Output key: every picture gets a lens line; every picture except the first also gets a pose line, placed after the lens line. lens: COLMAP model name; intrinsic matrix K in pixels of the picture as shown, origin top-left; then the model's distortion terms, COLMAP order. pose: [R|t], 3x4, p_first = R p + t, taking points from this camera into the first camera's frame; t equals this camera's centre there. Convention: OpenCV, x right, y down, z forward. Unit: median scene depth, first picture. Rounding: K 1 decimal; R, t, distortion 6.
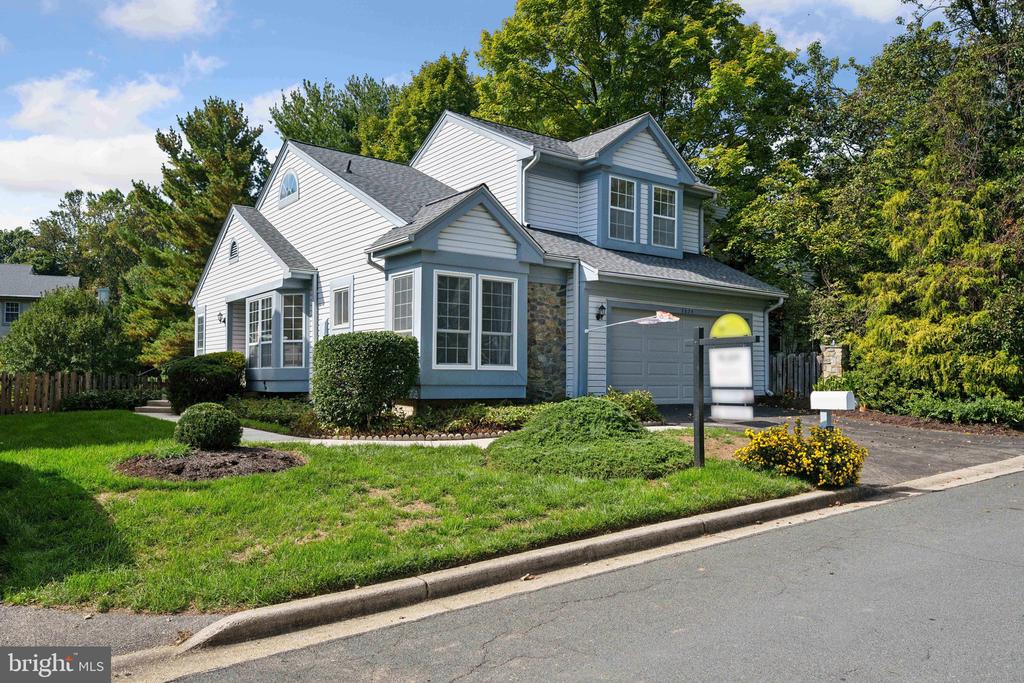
lens RADIAL K [[721.0, 0, 511.2], [0, 721.0, 340.6], [0, 0, 1]] dist [0.001606, -0.000041]
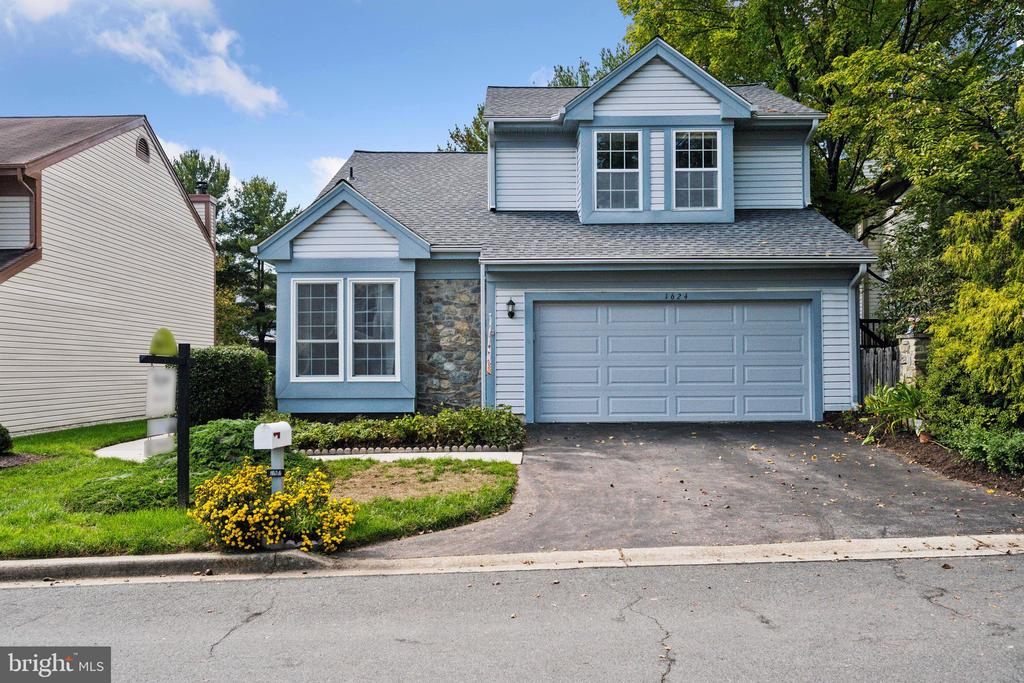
lens RADIAL K [[765.3, 0, 513.6], [0, 765.3, 348.8], [0, 0, 1]] dist [0.006327, 0.000557]
pose [[0.815159, -0.026184, -0.578645, 0.659794], [0.041760, 0.999035, 0.013622, -0.005750], [0.577730, -0.035268, 0.815466, 0.303201]]
